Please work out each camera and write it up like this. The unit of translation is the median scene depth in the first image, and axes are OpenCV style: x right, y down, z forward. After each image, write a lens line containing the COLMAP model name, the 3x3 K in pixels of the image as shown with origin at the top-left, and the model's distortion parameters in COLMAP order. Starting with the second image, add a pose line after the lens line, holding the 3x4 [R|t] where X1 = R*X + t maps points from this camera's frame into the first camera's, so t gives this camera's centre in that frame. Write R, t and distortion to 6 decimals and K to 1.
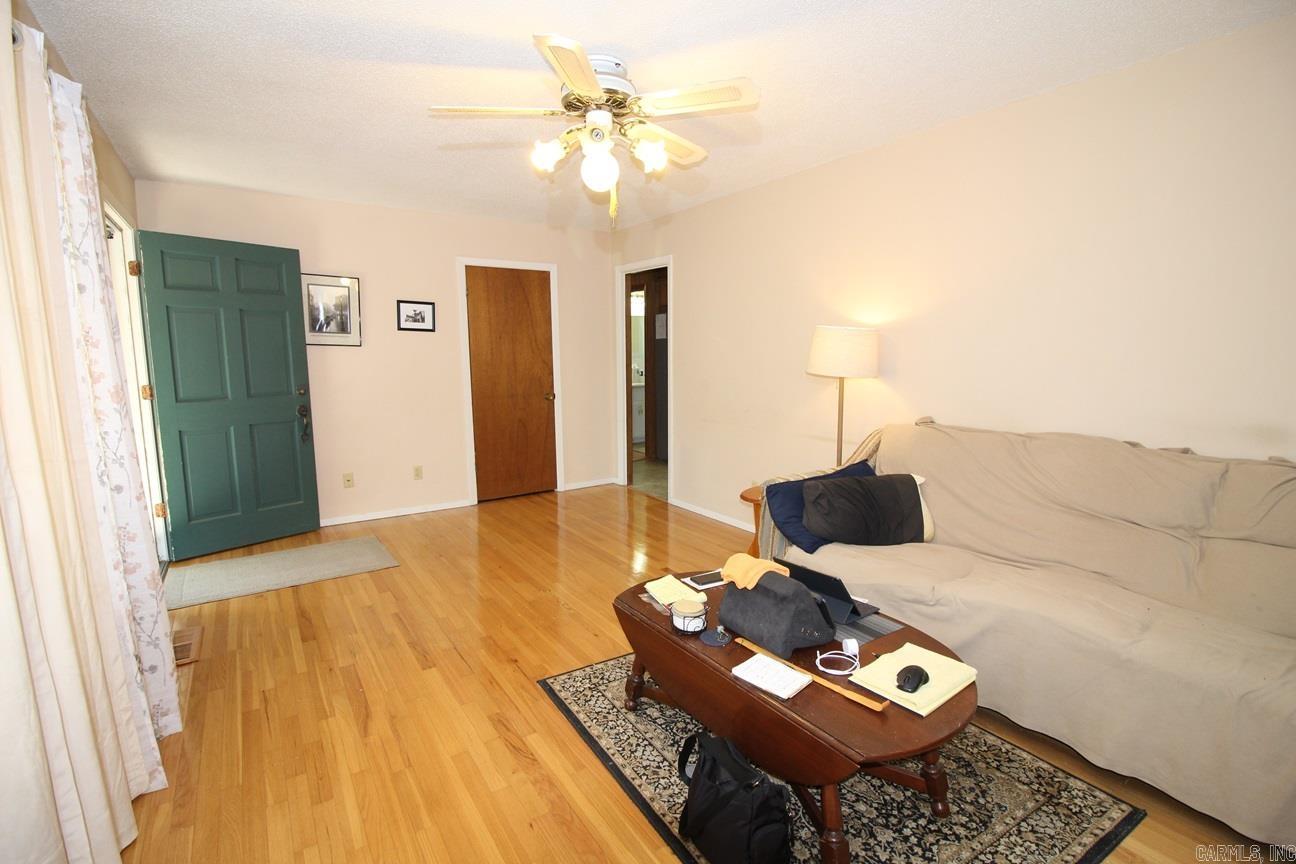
lens RADIAL K [[607.9, 0, 650.5], [0, 607.9, 430.1], [0, 0, 1]] dist [0.002036, -0.009589]
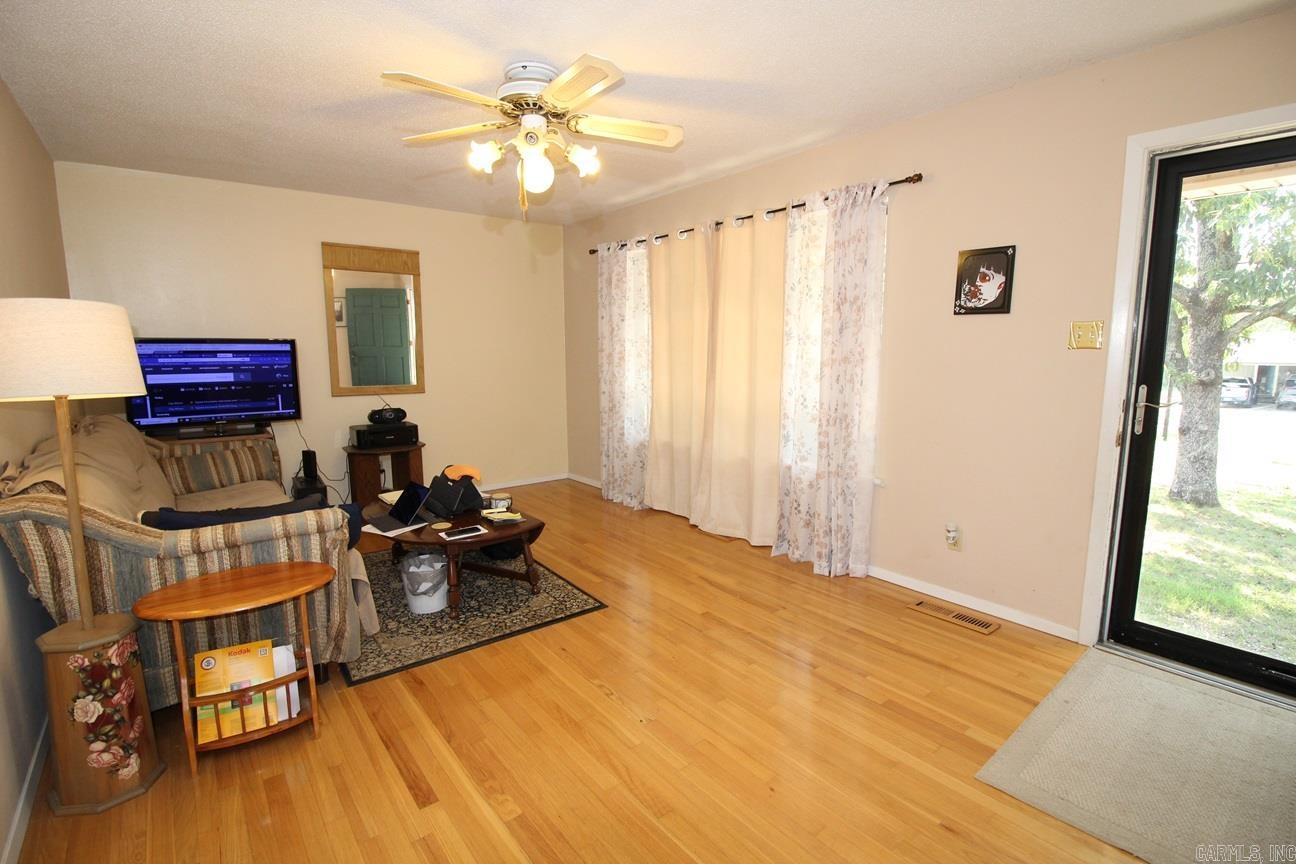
lens RADIAL K [[599.8, 0, 653.1], [0, 599.8, 435.0], [0, 0, 1]] dist [0.000150, -0.019403]
pose [[-0.996087, 0.022878, -0.085369, -0.194535], [-0.001465, 0.961508, 0.274774, -0.293017], [0.088370, 0.273824, -0.957712, 2.257001]]
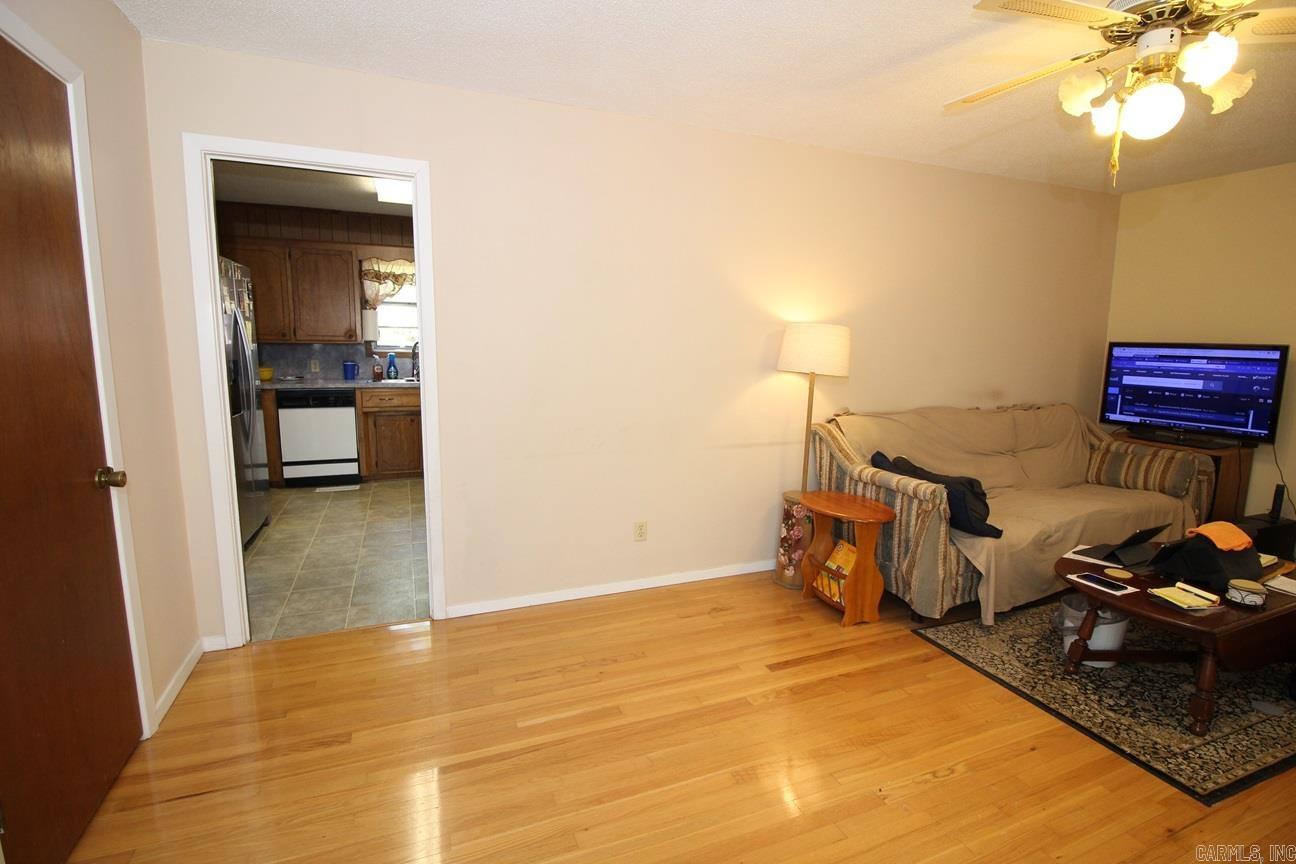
lens RADIAL K [[601.7, 0, 649.7], [0, 601.7, 433.1], [0, 0, 1]] dist [-0.002972, -0.012153]
pose [[0.202347, -0.134141, 0.970083, -1.017776], [0.115490, 0.986931, 0.112381, -0.202119], [-0.972480, 0.089295, 0.215194, 1.566698]]
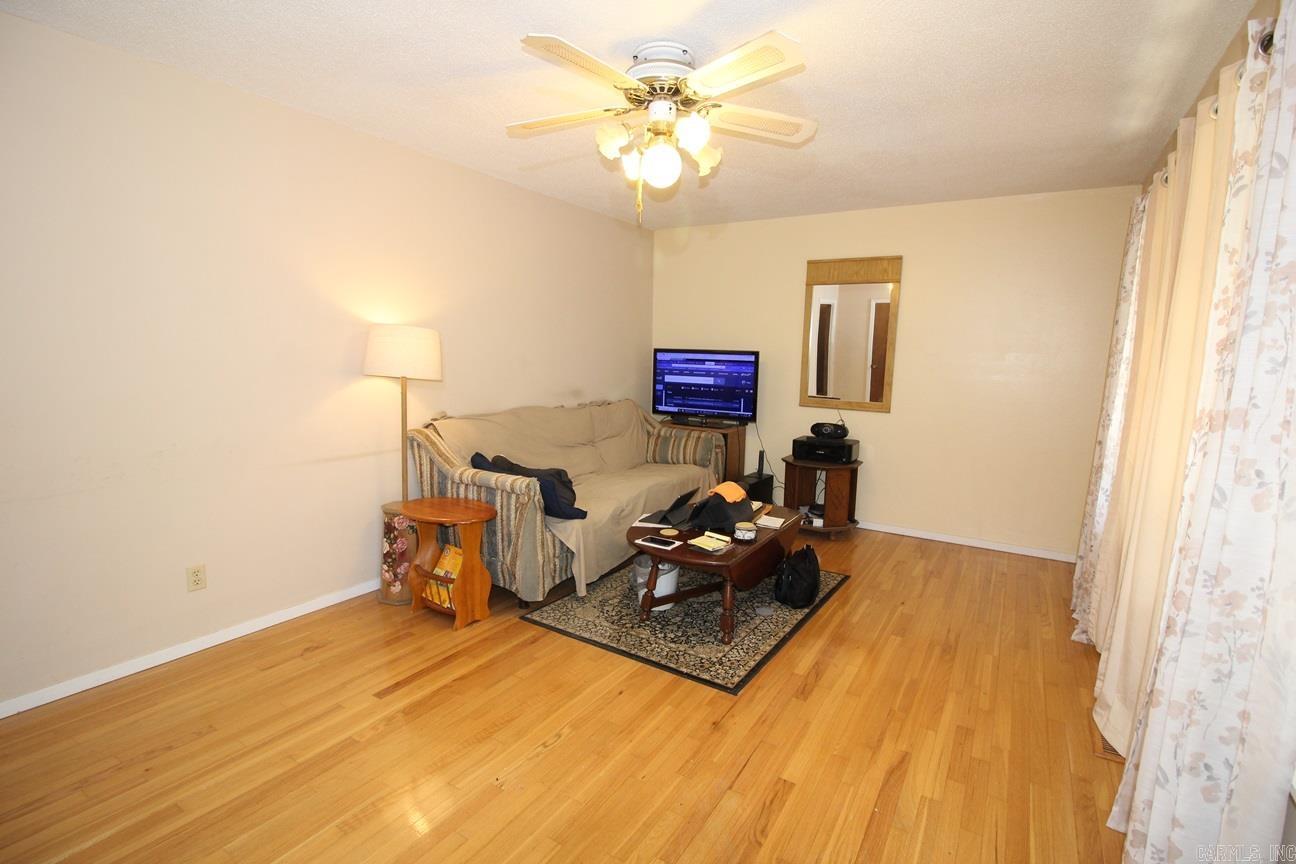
lens RADIAL K [[601.7, 0, 649.7], [0, 601.7, 433.1], [0, 0, 1]] dist [-0.002972, -0.012153]
pose [[-0.415787, -0.119990, 0.901512, -1.019593], [0.099864, 0.979241, 0.176393, -0.198816], [-0.903963, 0.163370, -0.395173, 1.541304]]
